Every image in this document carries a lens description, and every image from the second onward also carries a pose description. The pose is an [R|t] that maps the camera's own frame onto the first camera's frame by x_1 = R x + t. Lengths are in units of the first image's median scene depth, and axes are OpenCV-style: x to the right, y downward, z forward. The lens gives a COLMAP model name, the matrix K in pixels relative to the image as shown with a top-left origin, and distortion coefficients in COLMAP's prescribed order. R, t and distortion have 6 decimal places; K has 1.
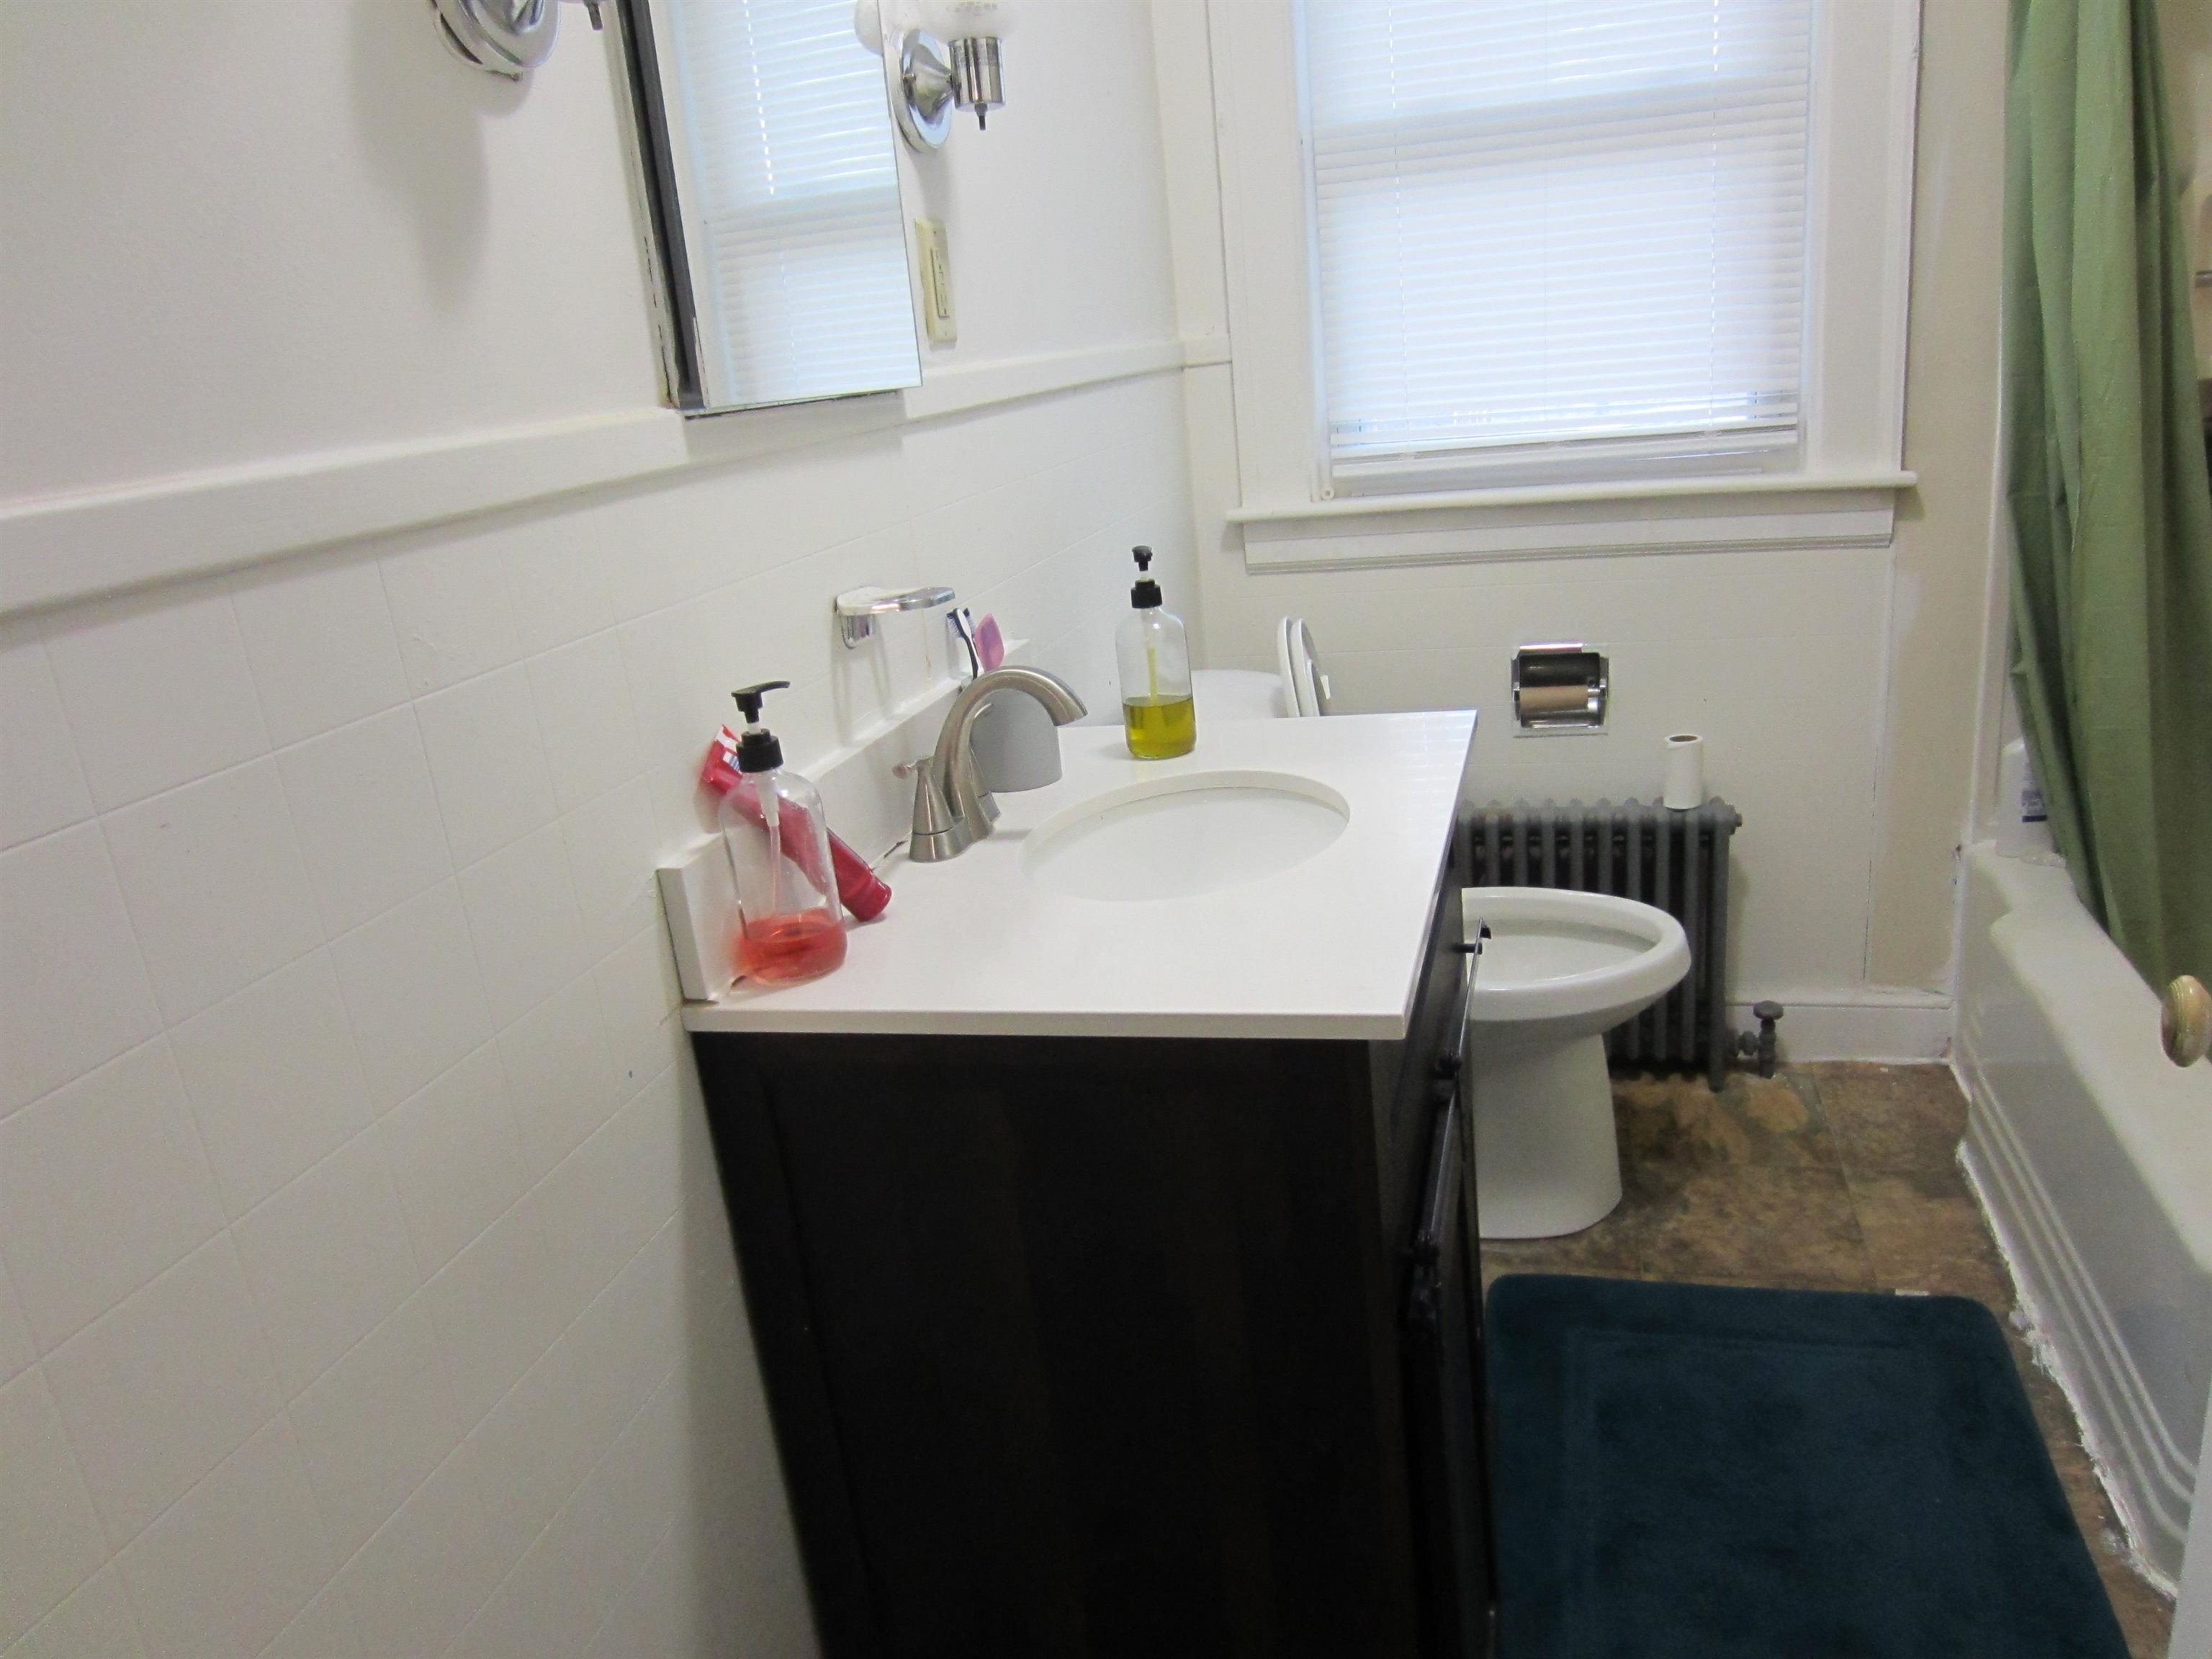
lens RADIAL K [[1569.5, 0, 1132.8], [0, 1569.5, 839.4], [0, 0, 1]] dist [-0.035445, 0.007155]
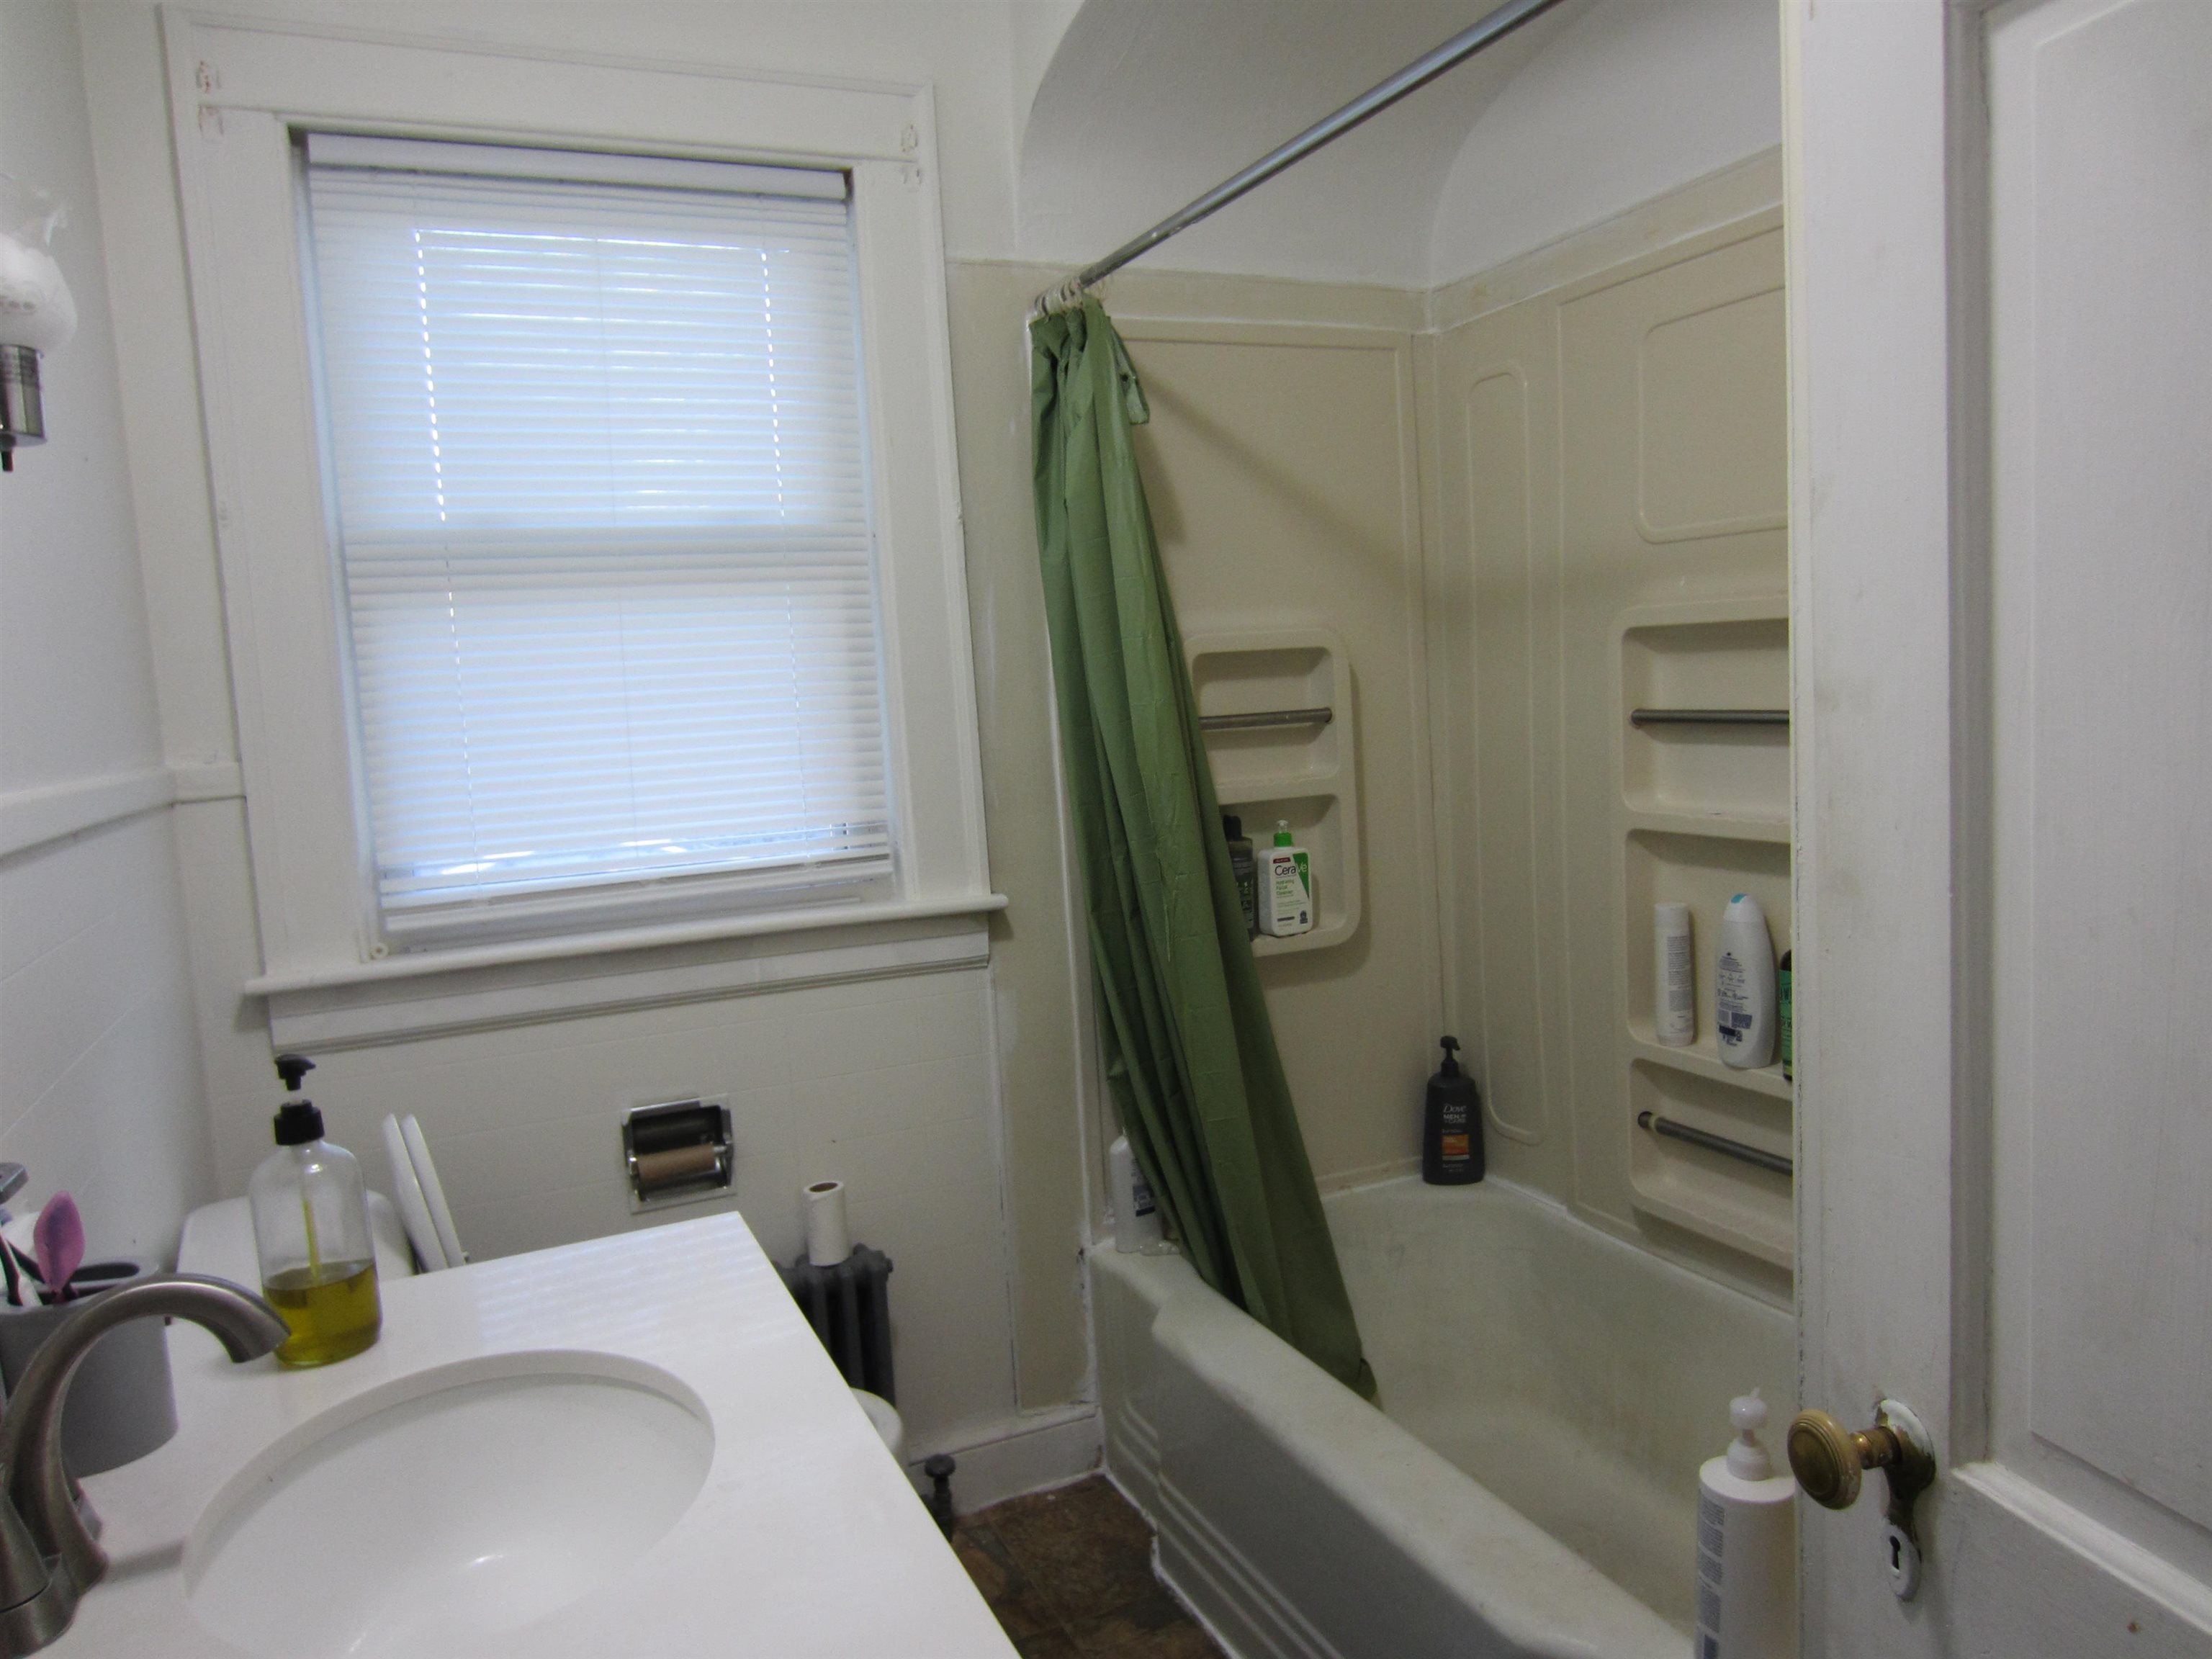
lens RADIAL K [[1569.5, 0, 1132.8], [0, 1569.5, 839.4], [0, 0, 1]] dist [-0.035445, 0.007155]
pose [[0.779151, -0.017118, 0.626603, -0.081224], [0.181953, 0.962764, -0.199948, -0.044957], [-0.599848, 0.269802, 0.753253, 0.142377]]
